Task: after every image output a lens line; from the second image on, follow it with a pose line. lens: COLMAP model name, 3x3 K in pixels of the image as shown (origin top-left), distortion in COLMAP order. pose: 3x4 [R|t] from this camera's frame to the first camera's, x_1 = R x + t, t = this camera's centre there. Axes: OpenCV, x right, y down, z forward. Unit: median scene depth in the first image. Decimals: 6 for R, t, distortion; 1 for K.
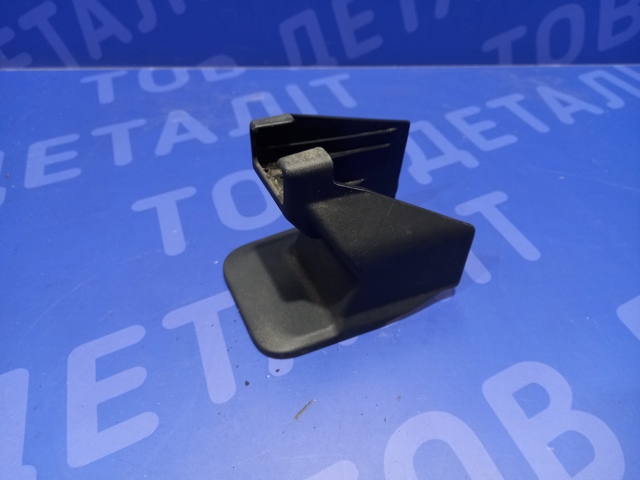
lens RADIAL K [[481.0, 0, 327.0], [0, 481.0, 242.3], [0, 0, 1]] dist [0.033765, -0.055975]
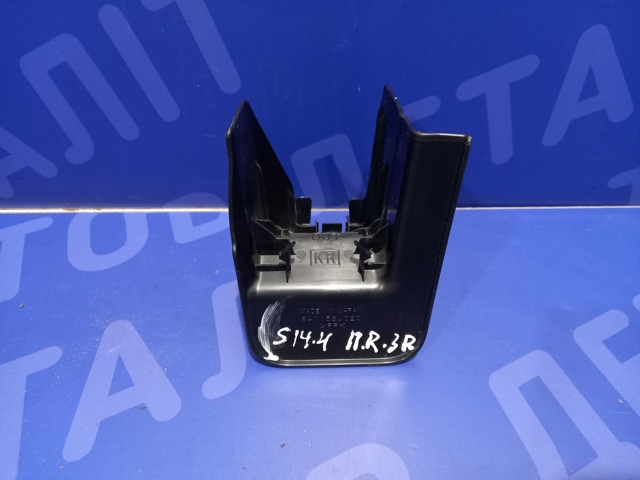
lens RADIAL K [[473.4, 0, 327.2], [0, 473.4, 242.4], [0, 0, 1]] dist [0.054399, -0.071248]
pose [[0.999932, 0.009376, -0.006985, -0.055607], [-0.009202, 0.999657, 0.024533, -0.418903], [0.007212, -0.024467, 0.999675, 0.452985]]
